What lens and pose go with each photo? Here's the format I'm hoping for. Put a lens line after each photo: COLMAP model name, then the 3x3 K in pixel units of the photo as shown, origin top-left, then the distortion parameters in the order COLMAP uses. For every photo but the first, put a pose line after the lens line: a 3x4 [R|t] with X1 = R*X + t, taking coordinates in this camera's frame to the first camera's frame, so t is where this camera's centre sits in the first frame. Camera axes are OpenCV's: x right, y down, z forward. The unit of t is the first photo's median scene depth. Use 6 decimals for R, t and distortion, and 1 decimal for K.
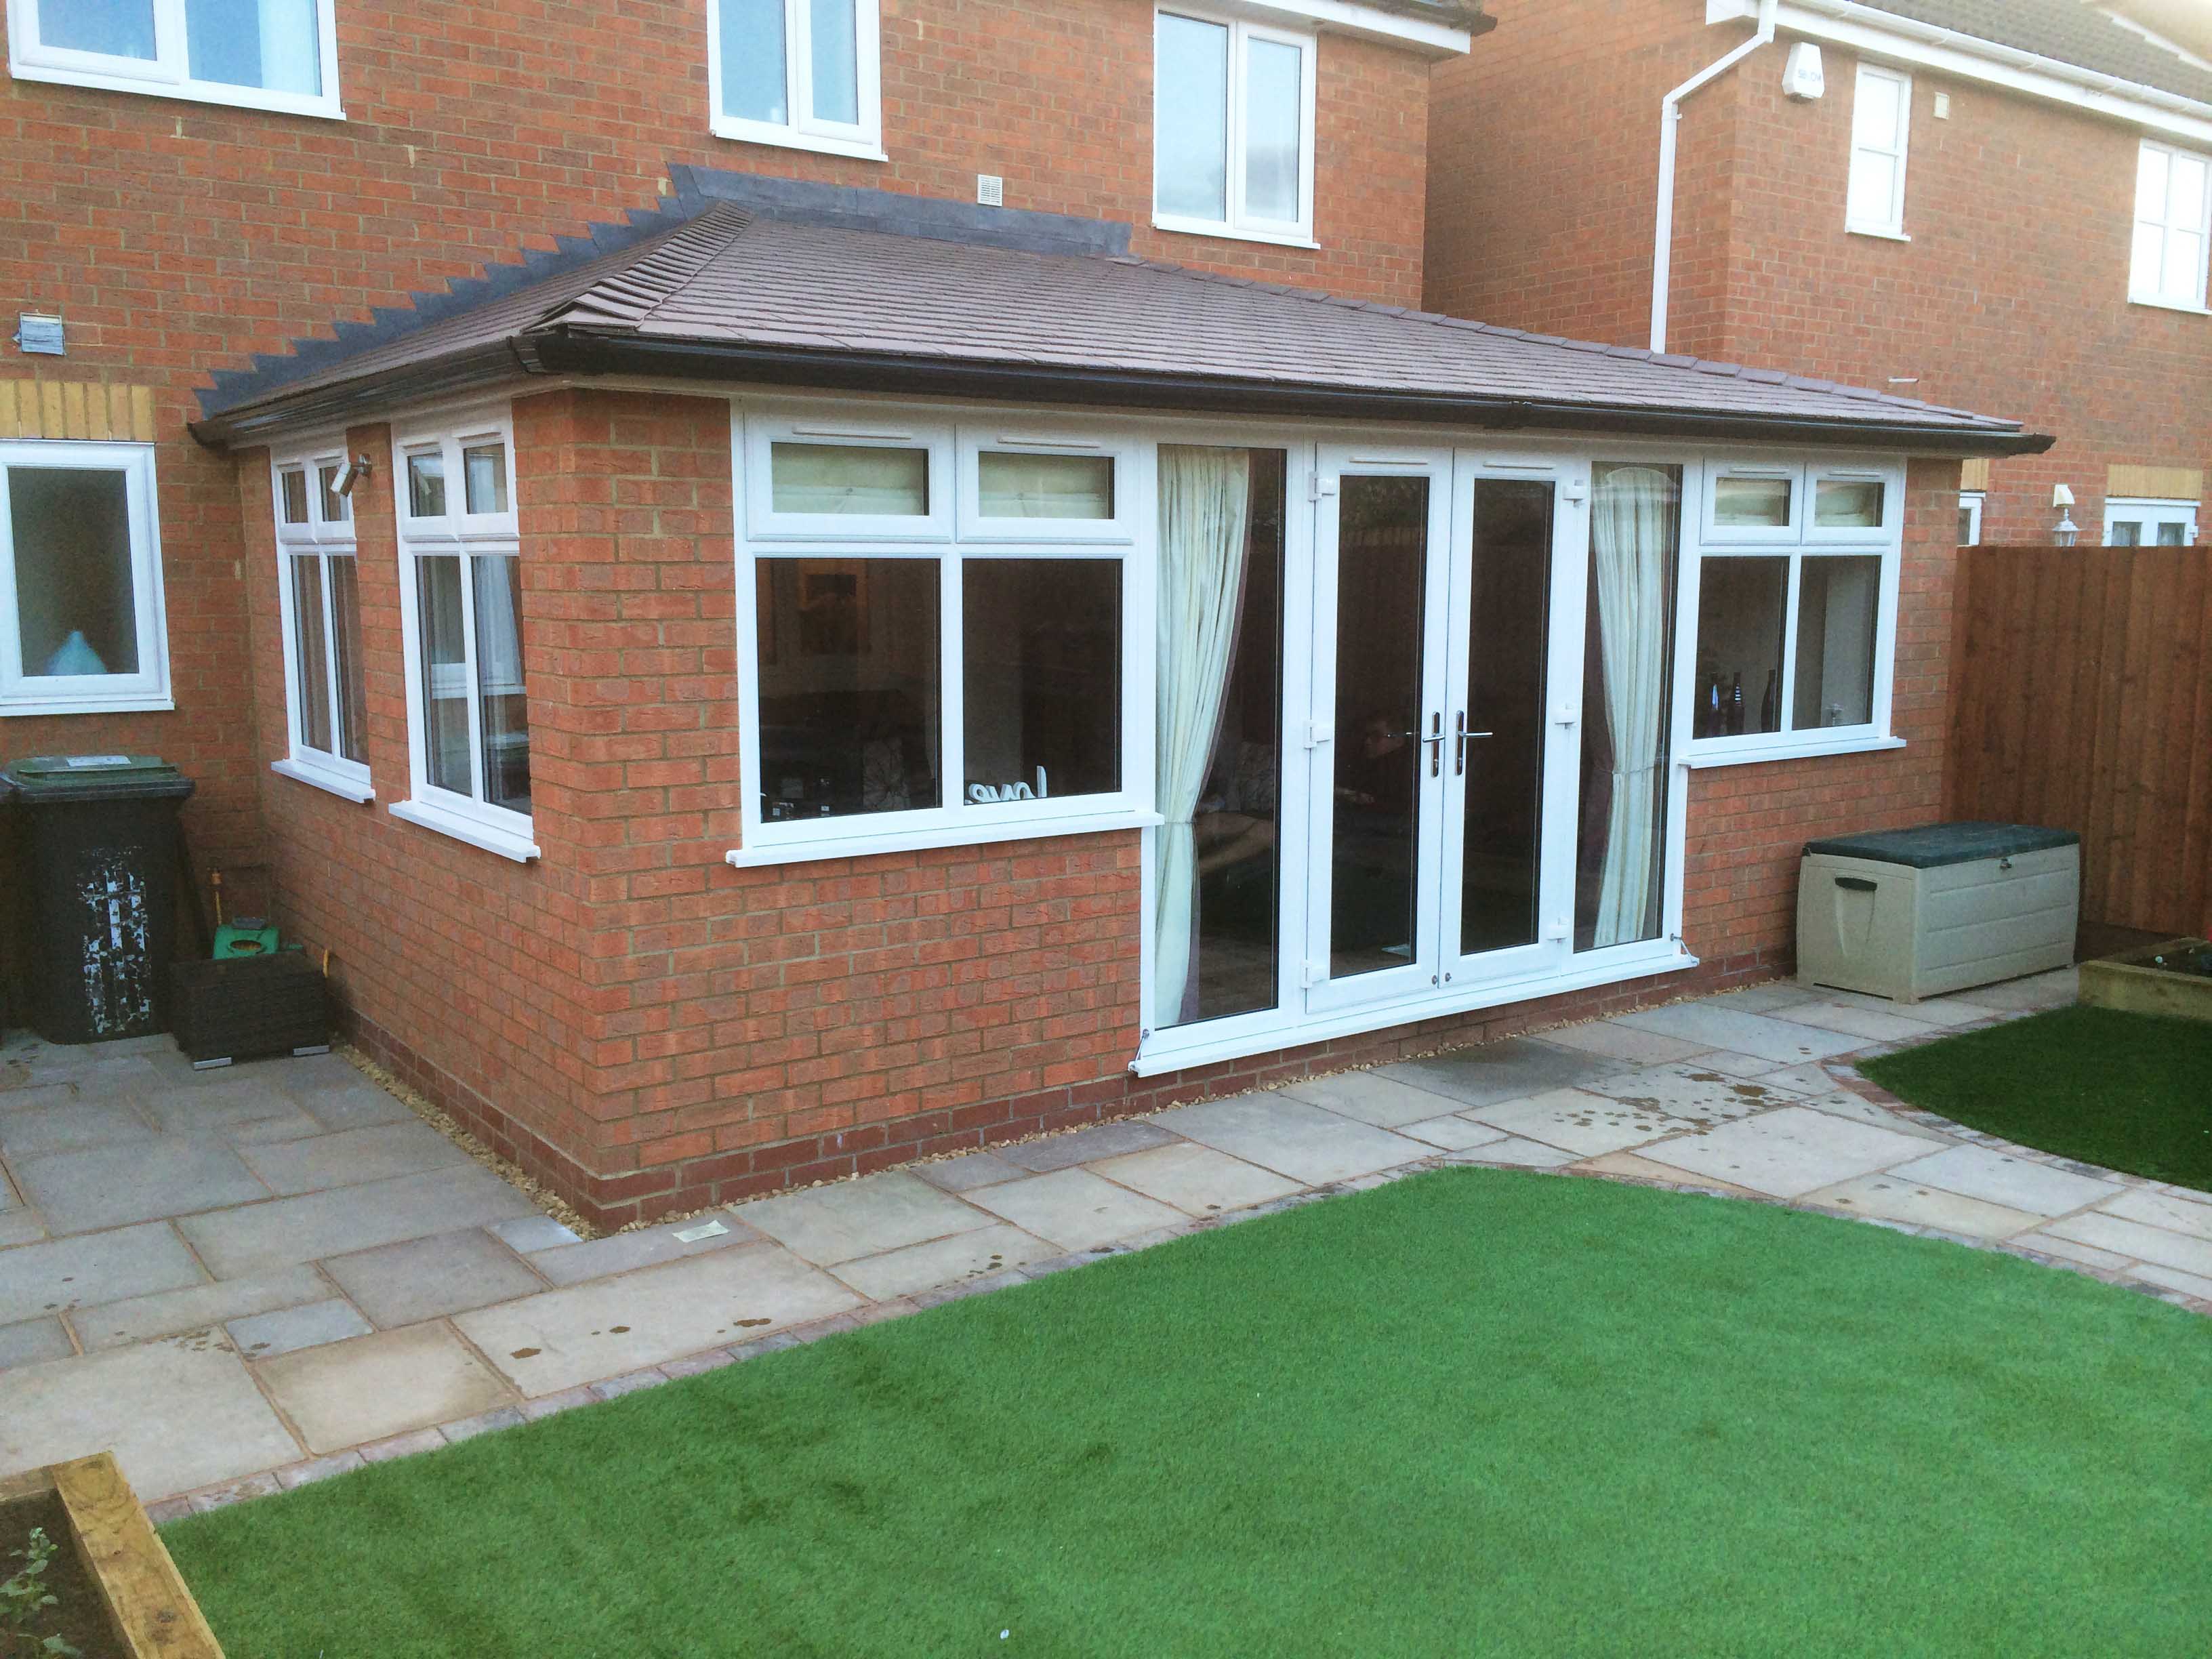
lens RADIAL K [[1940.5, 0, 1097.6], [0, 1940.5, 829.9], [0, 0, 1]] dist [0.058641, -0.022865]
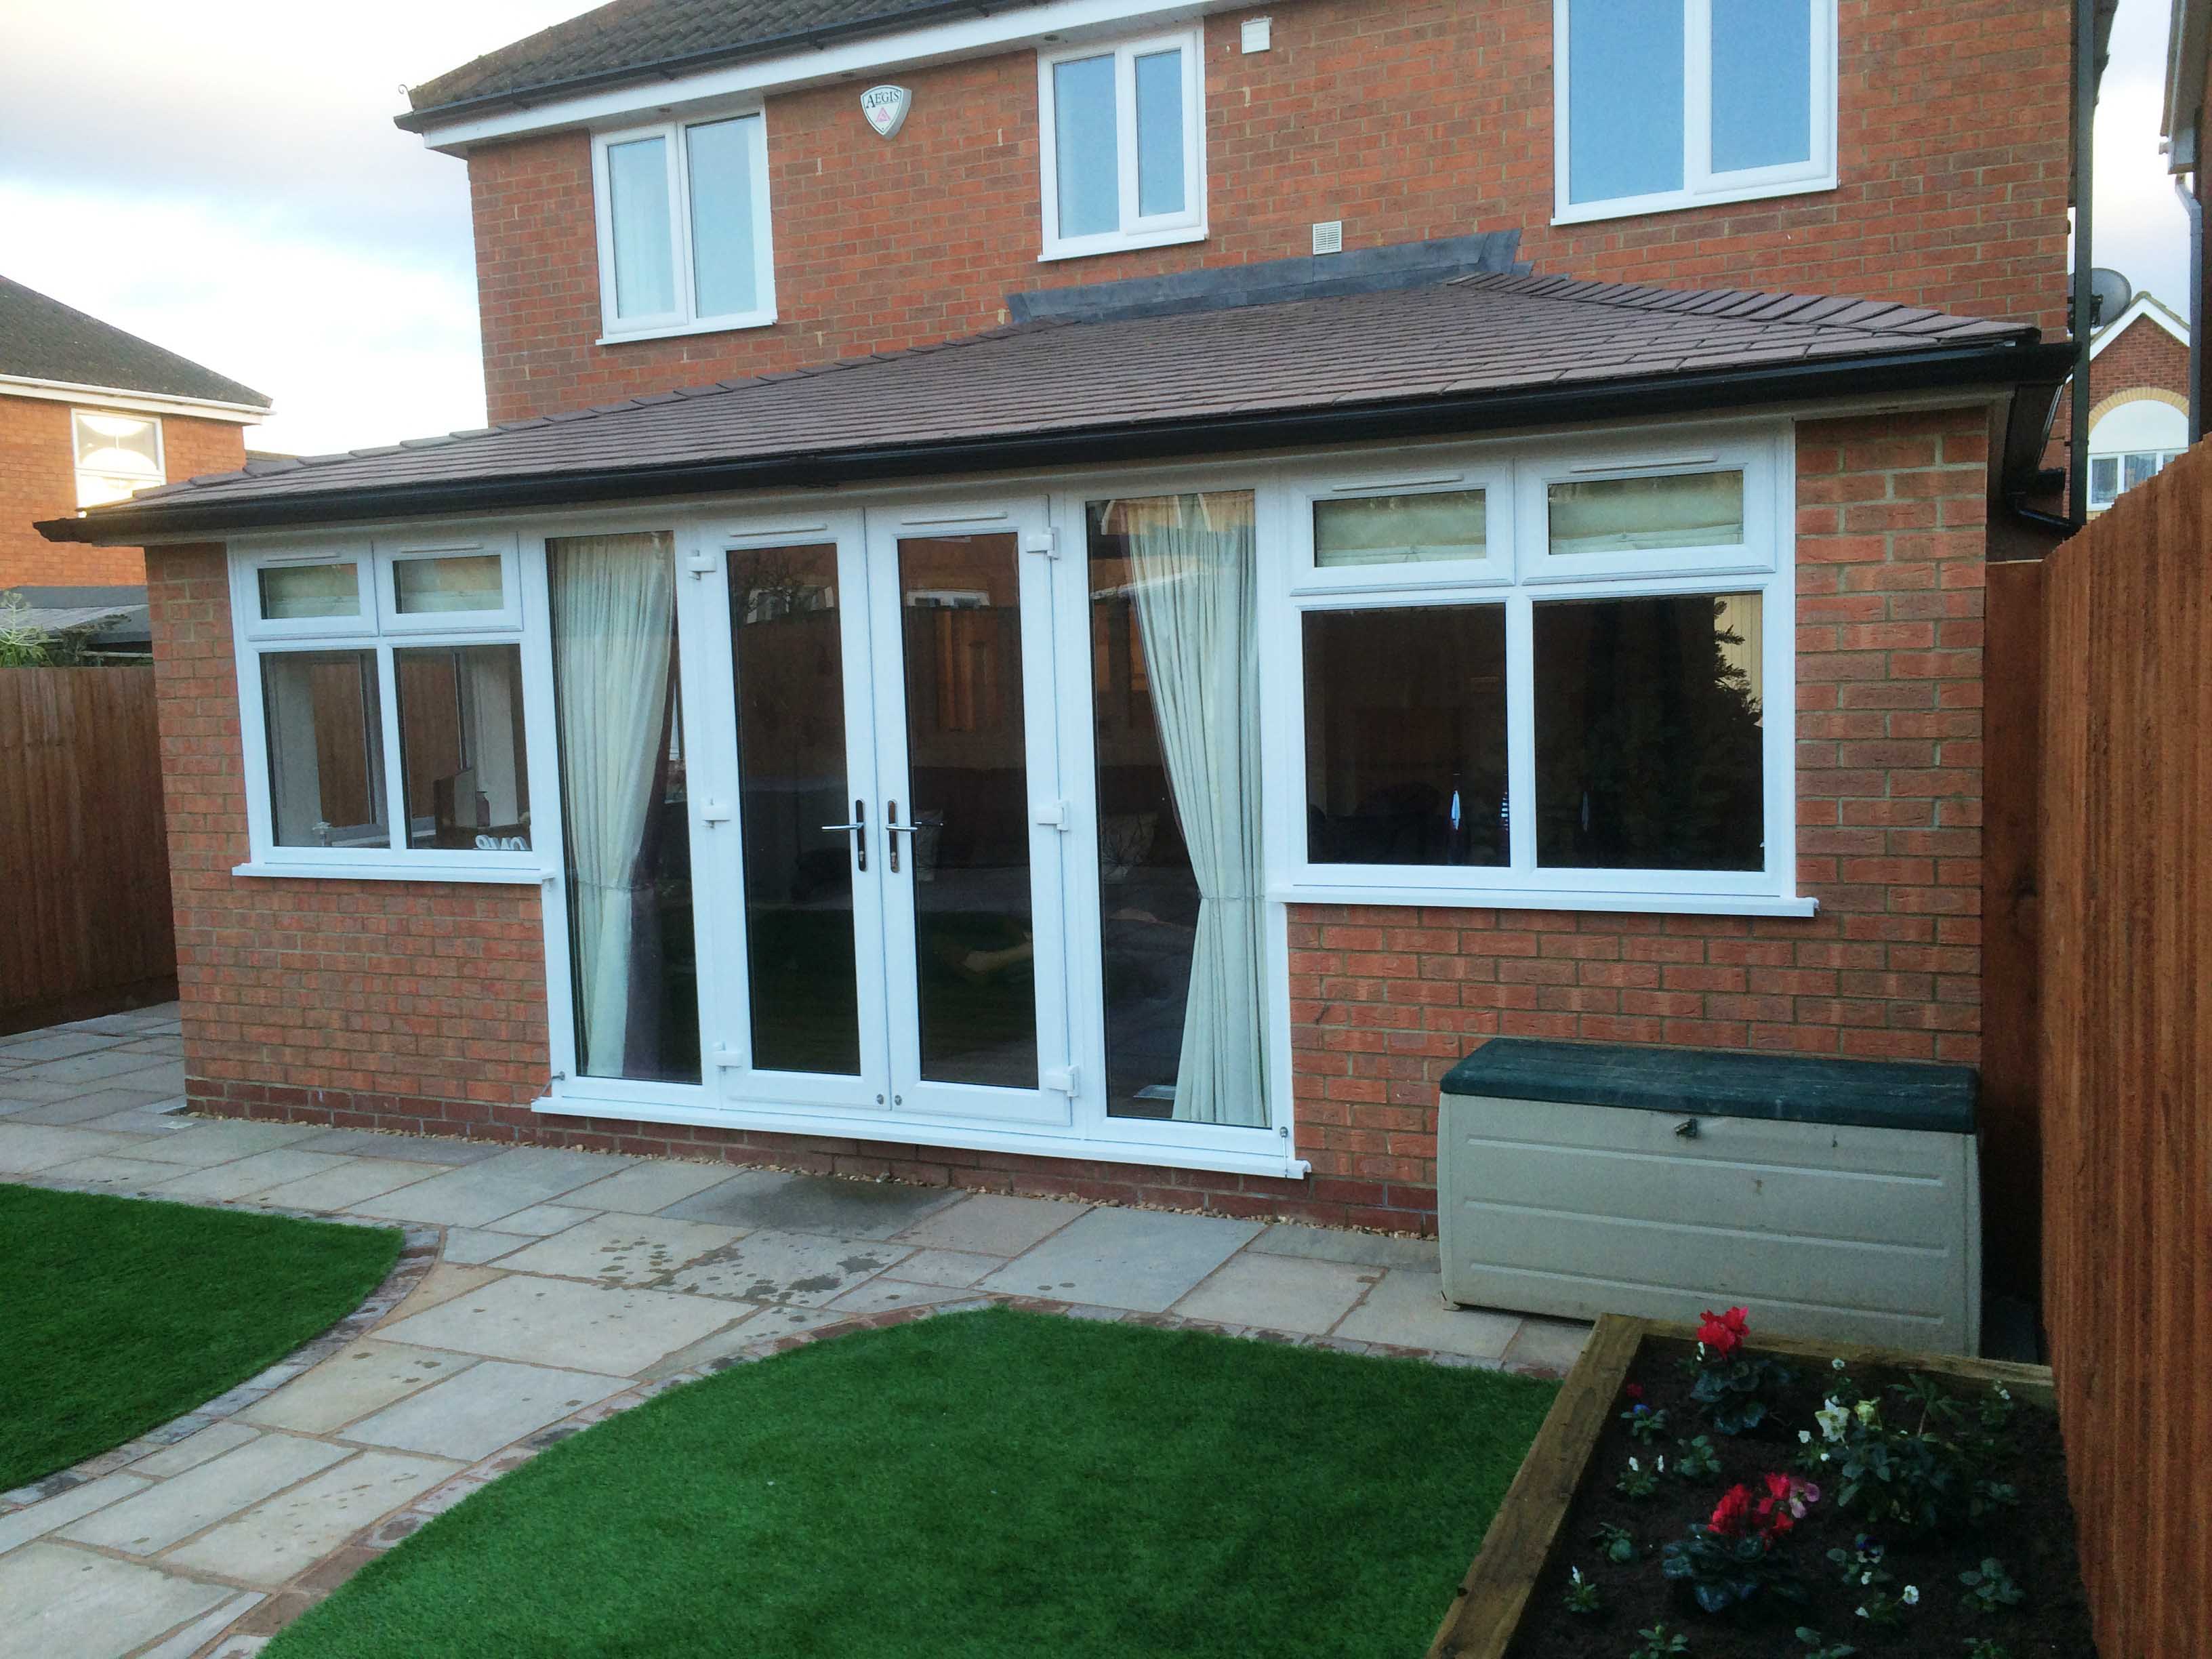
lens RADIAL K [[1940.5, 0, 1097.6], [0, 1940.5, 829.9], [0, 0, 1]] dist [0.058641, -0.022865]
pose [[0.466833, 0.060103, -0.882301, 1.085001], [-0.092441, 0.995539, 0.018906, -0.078209], [0.879501, 0.072735, 0.470306, 0.714897]]
